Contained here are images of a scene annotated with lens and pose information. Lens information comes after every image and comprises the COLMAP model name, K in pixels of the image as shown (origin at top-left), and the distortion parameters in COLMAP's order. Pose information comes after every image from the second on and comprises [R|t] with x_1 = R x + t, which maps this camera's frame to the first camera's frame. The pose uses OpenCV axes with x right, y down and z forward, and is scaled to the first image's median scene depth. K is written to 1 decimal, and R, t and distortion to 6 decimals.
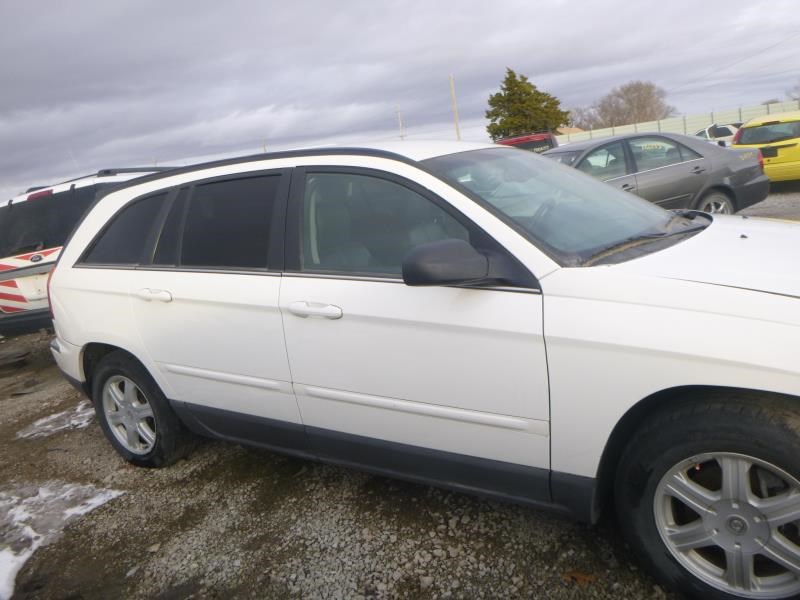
lens RADIAL K [[587.6, 0, 400.0], [0, 587.6, 300.0], [0, 0, 1]] dist [-0.017938, -0.005969]
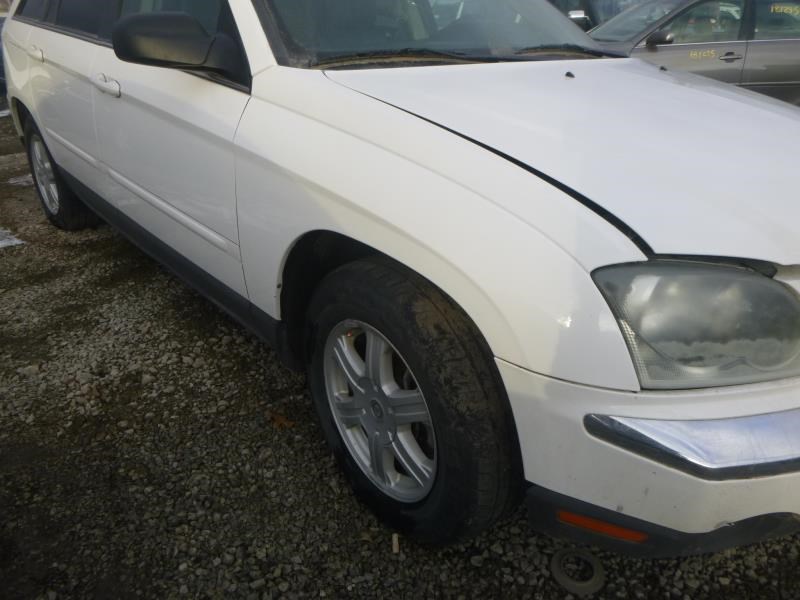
lens RADIAL K [[587.6, 0, 400.0], [0, 587.6, 300.0], [0, 0, 1]] dist [-0.017938, -0.005969]
pose [[0.948414, 0.251733, -0.192720, 0.566290], [-0.193388, 0.941055, 0.277518, -0.006002], [0.251220, -0.225932, 0.941192, 0.184240]]
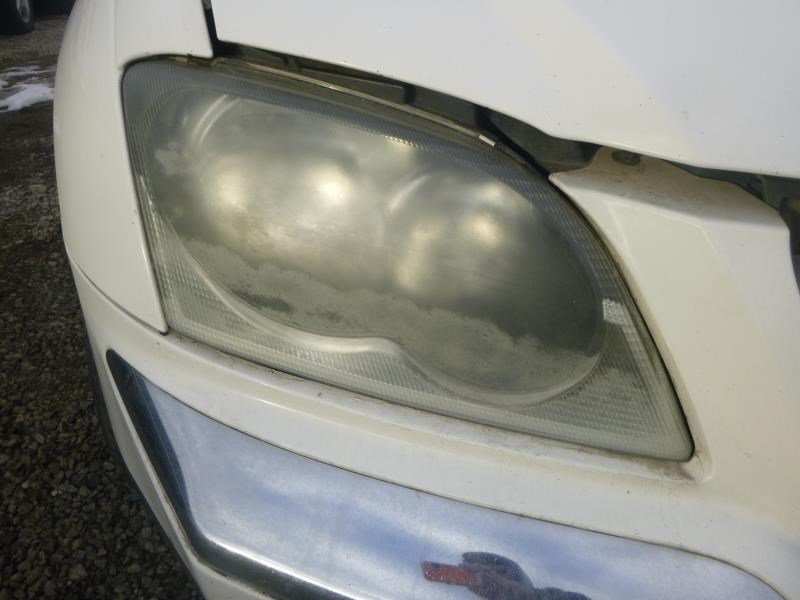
lens RADIAL K [[578.9, 0, 400.0], [0, 578.9, 300.0], [0, 0, 1]] dist [-0.022800, -0.006819]
pose [[0.715151, 0.523513, -0.463135, 0.834379], [-0.320345, 0.834396, 0.448512, 0.014580], [0.621240, -0.172391, 0.764423, 0.538586]]
